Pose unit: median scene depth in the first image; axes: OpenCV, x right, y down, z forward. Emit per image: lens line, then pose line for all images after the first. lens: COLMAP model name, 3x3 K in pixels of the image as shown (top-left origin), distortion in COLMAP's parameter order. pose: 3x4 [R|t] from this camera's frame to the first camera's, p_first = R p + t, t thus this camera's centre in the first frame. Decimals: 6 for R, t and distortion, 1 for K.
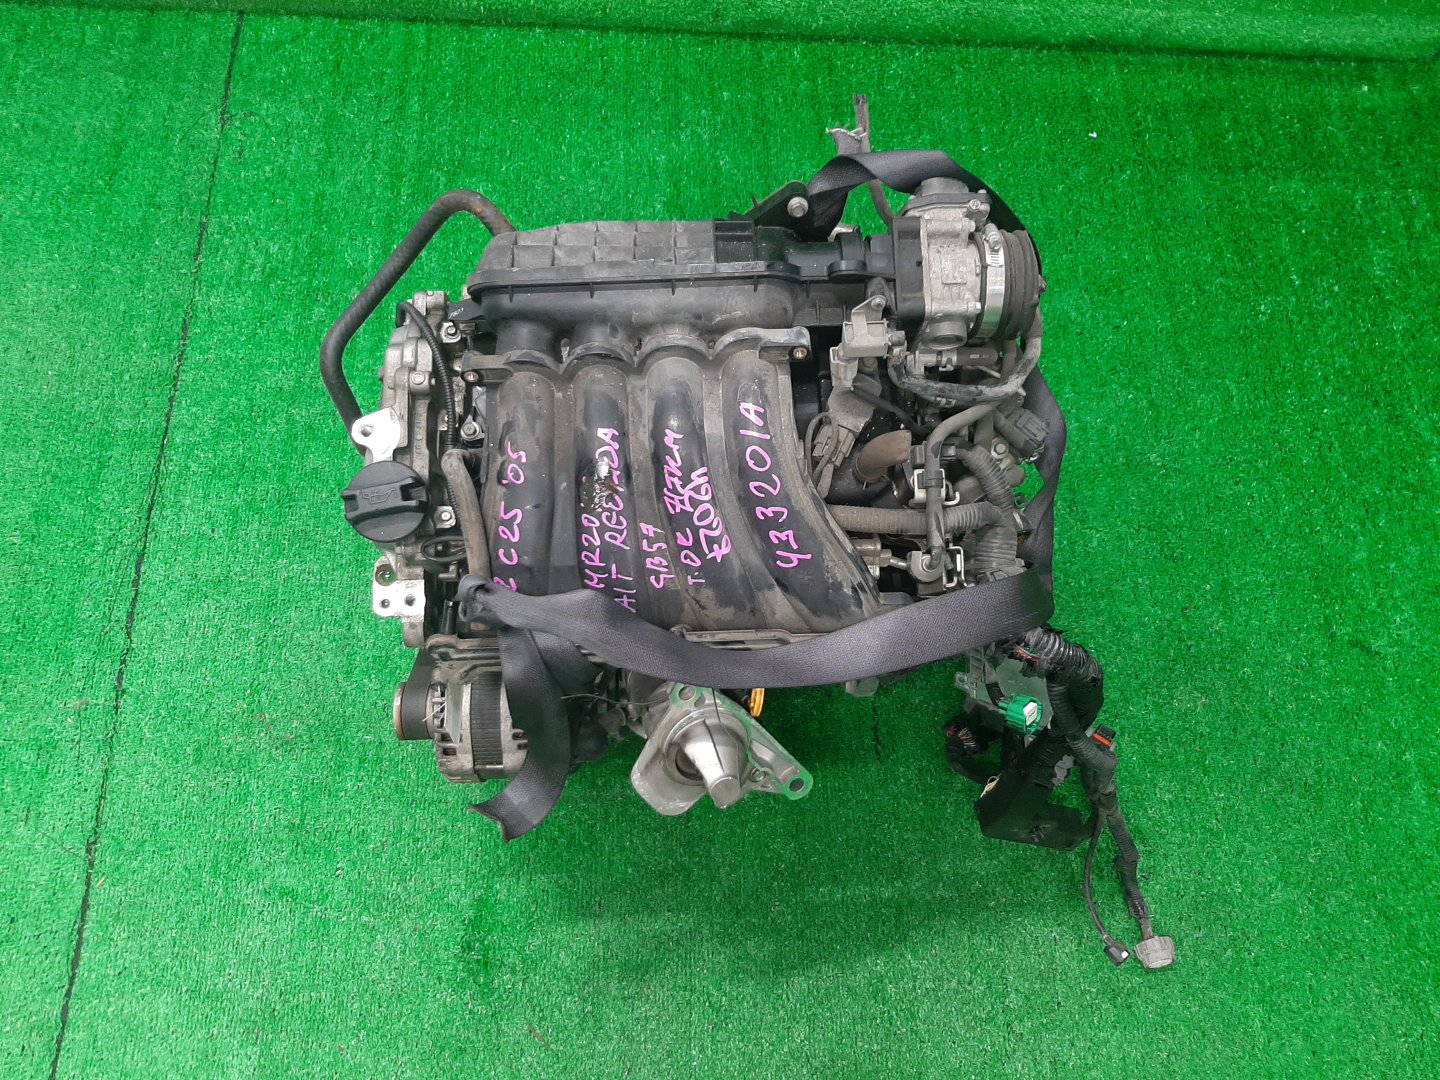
lens RADIAL K [[1122.4, 0, 722.0], [0, 1122.4, 532.2], [0, 0, 1]] dist [0.037589, -0.086788]
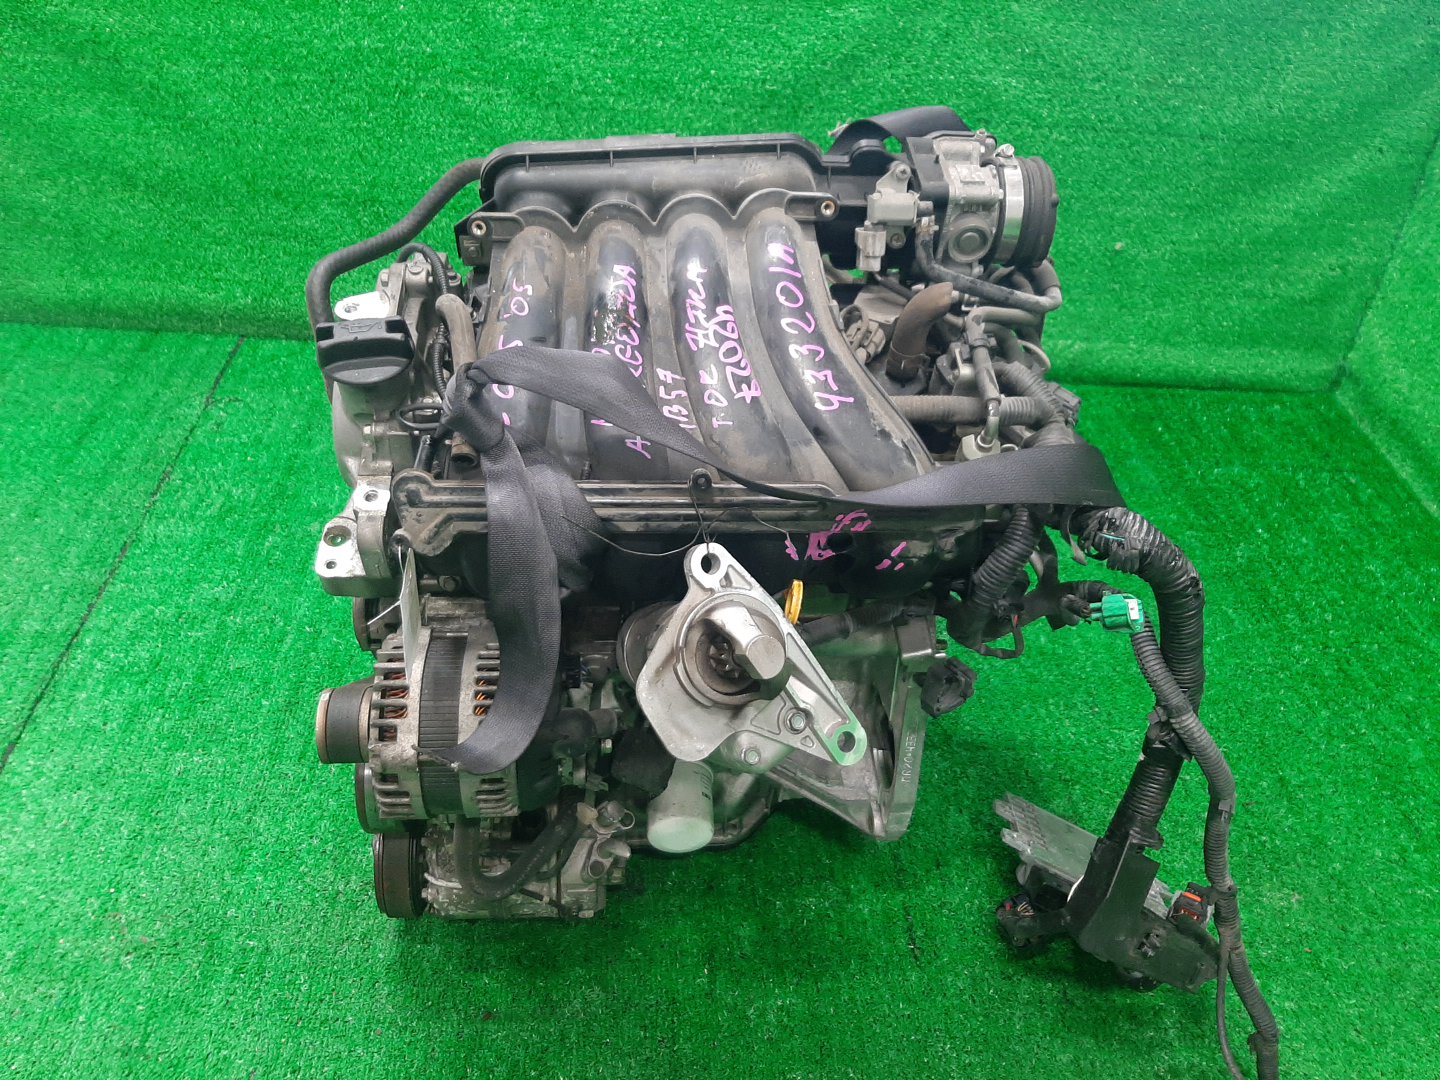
lens RADIAL K [[1122.4, 0, 721.4], [0, 1122.4, 529.3], [0, 0, 1]] dist [0.037589, -0.086788]
pose [[0.998176, 0.008275, 0.059802, -0.069938], [0.023112, 0.862720, -0.505154, 0.514461], [-0.055772, 0.505614, 0.860955, 0.288218]]
